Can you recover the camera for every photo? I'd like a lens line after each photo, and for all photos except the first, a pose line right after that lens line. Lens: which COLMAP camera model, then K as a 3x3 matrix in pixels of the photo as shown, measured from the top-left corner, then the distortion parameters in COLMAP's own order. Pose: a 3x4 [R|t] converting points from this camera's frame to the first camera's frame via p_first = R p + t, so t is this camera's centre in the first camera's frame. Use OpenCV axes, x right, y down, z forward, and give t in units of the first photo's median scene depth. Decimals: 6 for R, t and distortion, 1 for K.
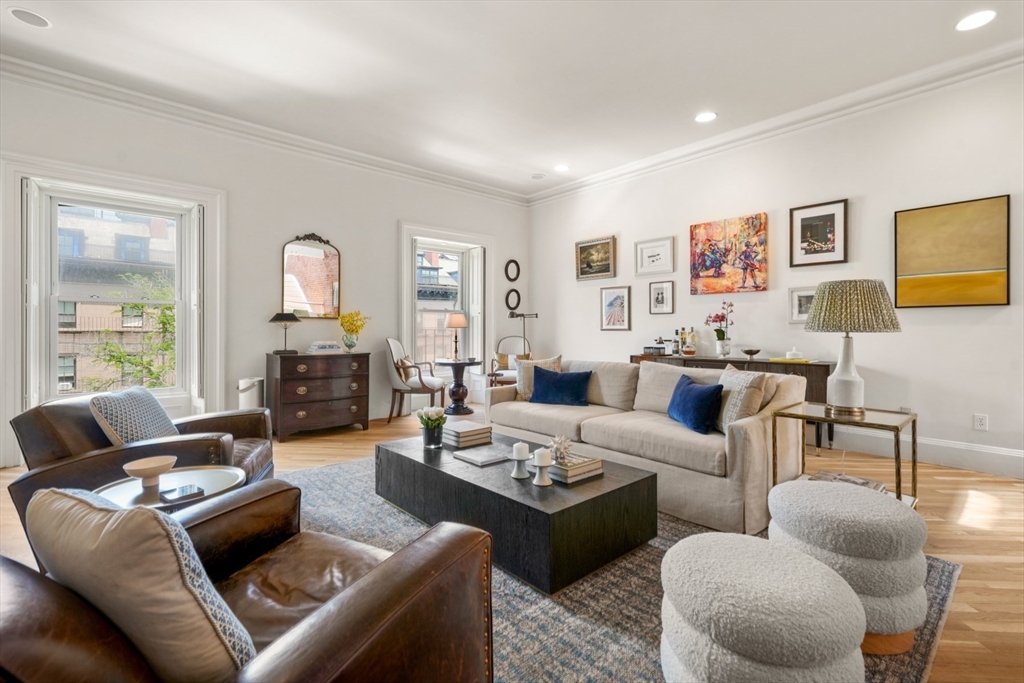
lens RADIAL K [[455.4, 0, 504.9], [0, 455.4, 328.3], [0, 0, 1]] dist [0.001875, 0.000413]
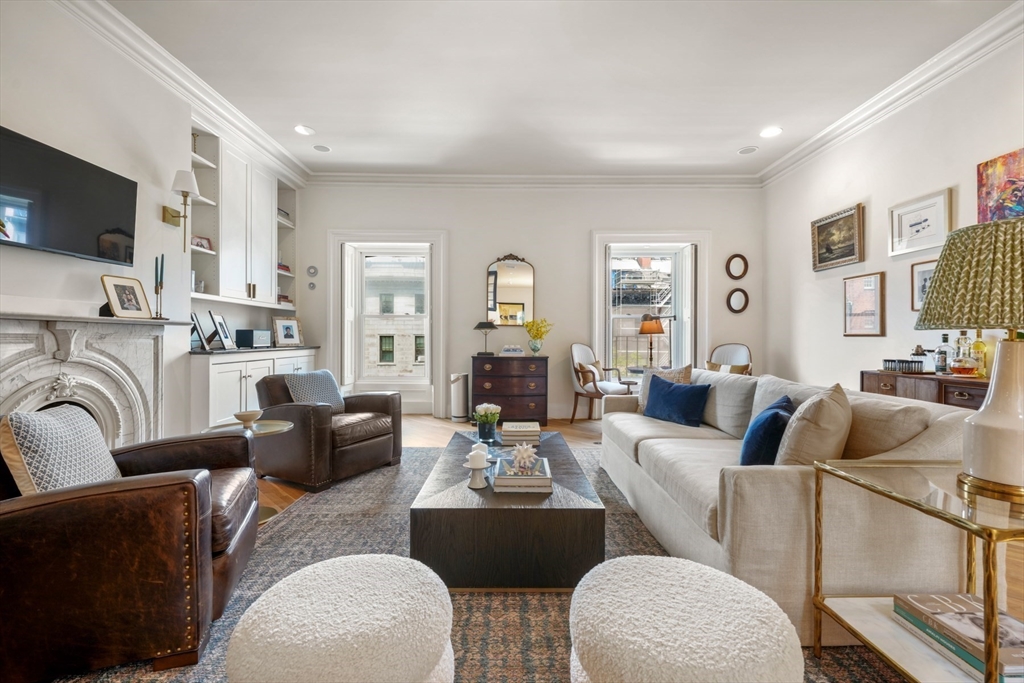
lens RADIAL K [[434.6, 0, 512.5], [0, 434.6, 343.2], [0, 0, 1]] dist [0.002136, -0.001459]
pose [[0.759302, 0.008100, -0.650688, 0.322593], [-0.000164, 0.999925, 0.012256, 0.008978], [0.650738, -0.009199, 0.759247, 0.147254]]
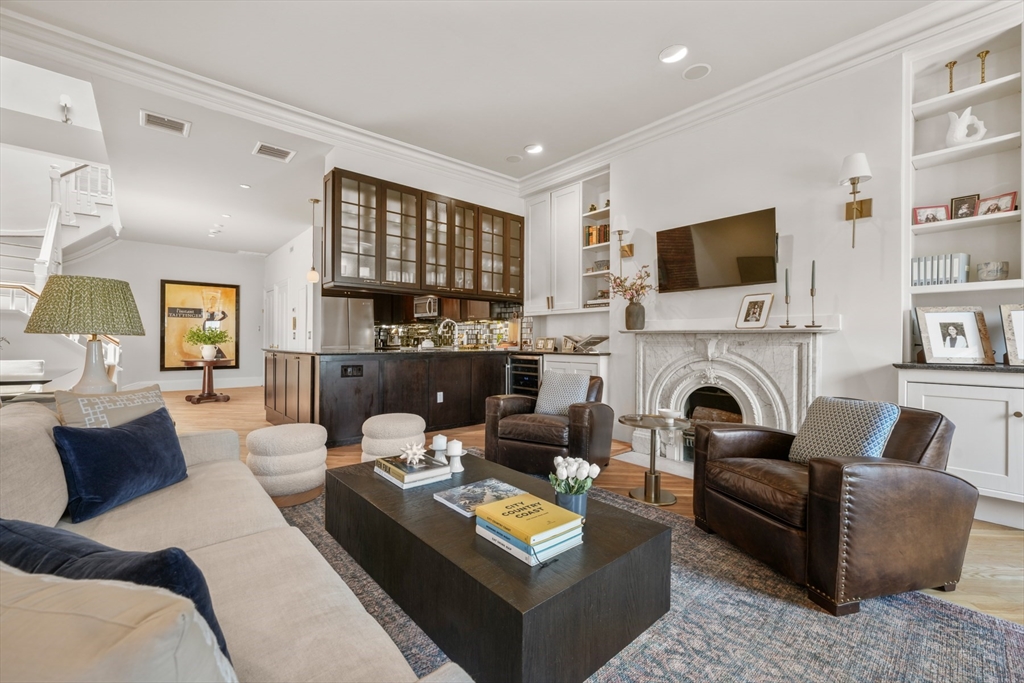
lens RADIAL K [[434.6, 0, 507.7], [0, 434.6, 339.6], [0, 0, 1]] dist [0.002136, -0.001459]
pose [[-0.999879, -0.009102, 0.012638, -0.043308], [-0.009170, 0.999944, -0.005338, 0.008167], [-0.012588, -0.005453, -0.999906, 0.920224]]
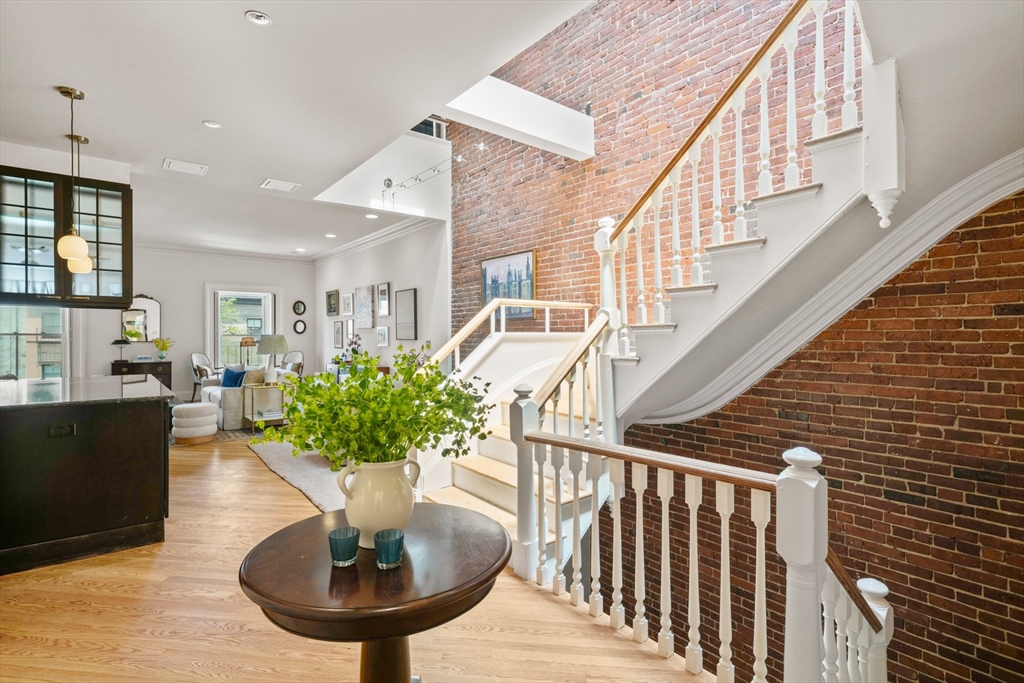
lens RADIAL K [[497.4, 0, 518.0], [0, 497.4, 340.8], [0, 0, 1]] dist [-0.004006, -0.000299]
pose [[0.999445, 0.000743, -0.033312, 1.123322], [-0.000403, 0.999948, 0.010215, -0.047294], [0.033318, -0.010196, 0.999393, -0.894994]]
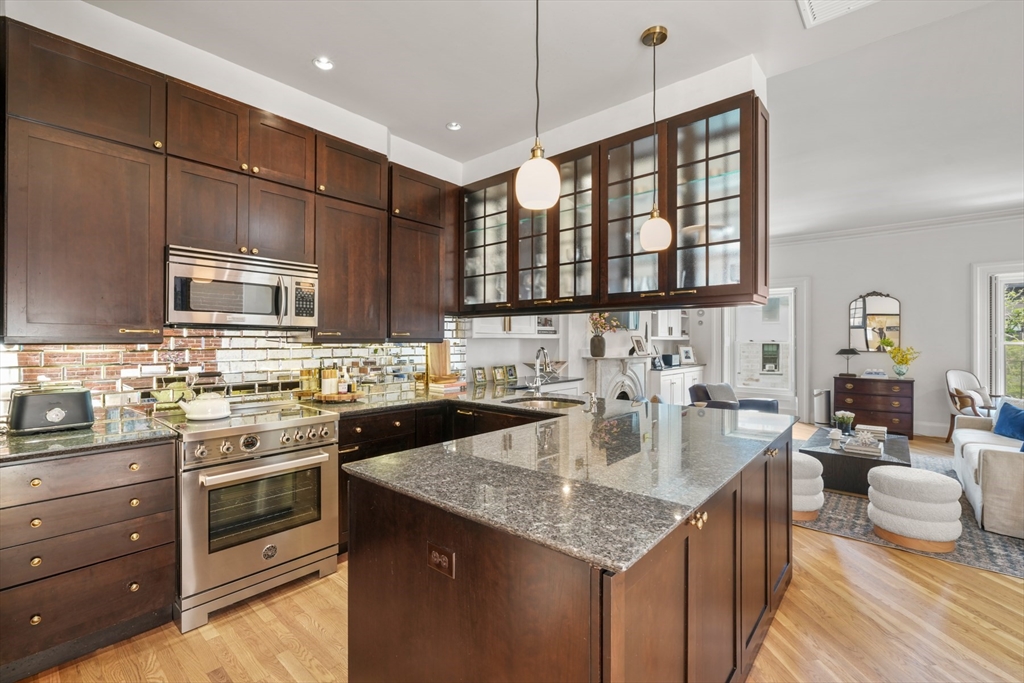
lens RADIAL K [[455.4, 0, 508.0], [0, 455.4, 336.5], [0, 0, 1]] dist [0.001875, 0.000413]
pose [[0.141566, -0.009109, -0.989887, 0.810358], [-0.000717, 0.999956, -0.009304, -0.056385], [0.989929, 0.002027, 0.141553, -0.307921]]
